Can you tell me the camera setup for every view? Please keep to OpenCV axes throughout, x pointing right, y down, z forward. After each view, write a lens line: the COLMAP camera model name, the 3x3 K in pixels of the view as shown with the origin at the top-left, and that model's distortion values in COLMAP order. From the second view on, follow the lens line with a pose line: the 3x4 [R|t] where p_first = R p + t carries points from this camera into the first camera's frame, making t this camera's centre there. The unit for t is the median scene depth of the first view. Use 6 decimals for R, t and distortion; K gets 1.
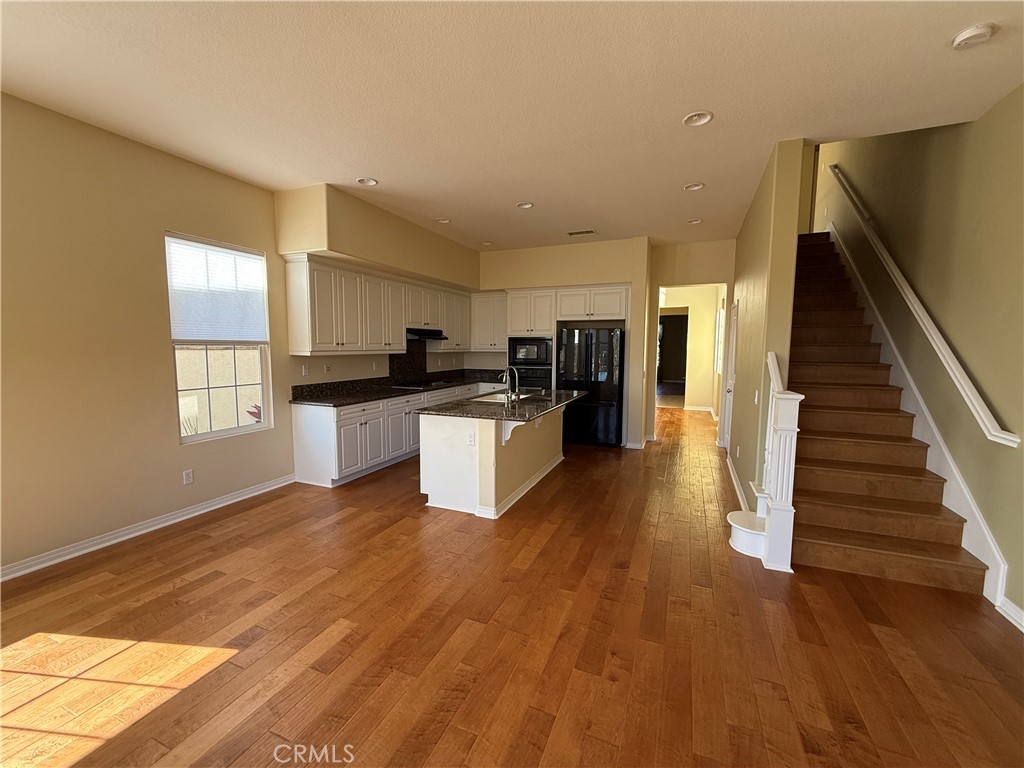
lens RADIAL K [[410.0, 0, 517.0], [0, 410.0, 385.6], [0, 0, 1]] dist [-0.001638, 0.000168]
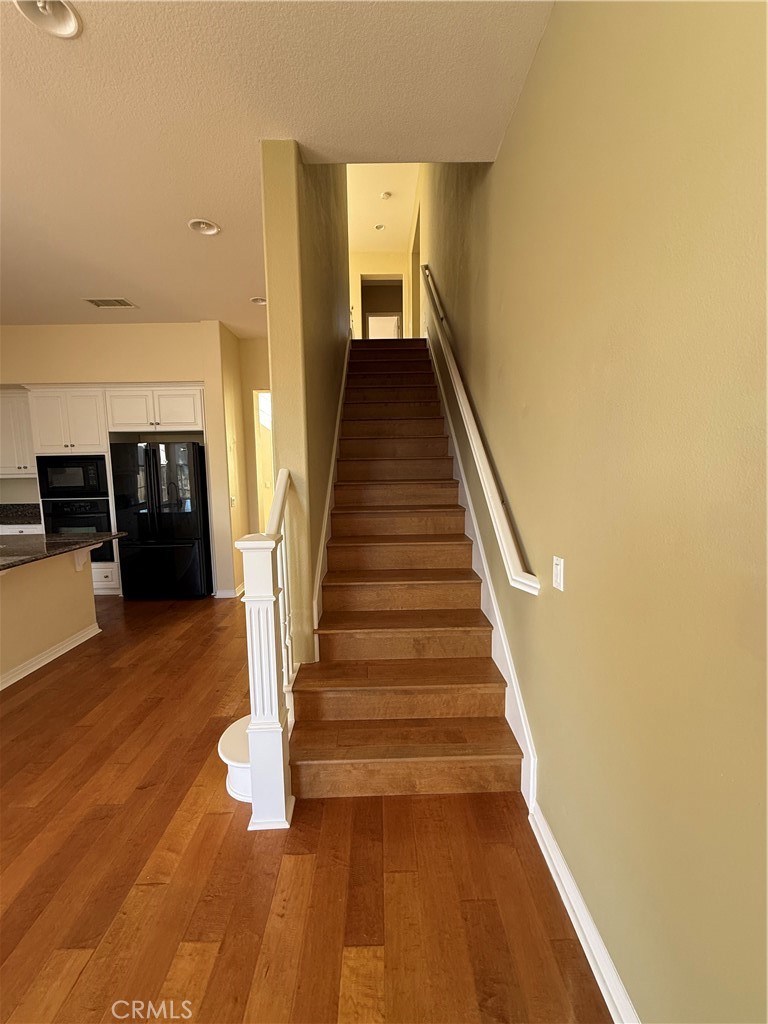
lens RADIAL K [[410.0, 0, 384.4], [0, 410.0, 510.1], [0, 0, 1]] dist [-0.001638, 0.000168]
pose [[0.917582, -0.060669, 0.392890, 0.292153], [0.057164, 0.998152, 0.020628, -0.011753], [-0.393415, 0.003532, 0.919354, 0.185027]]
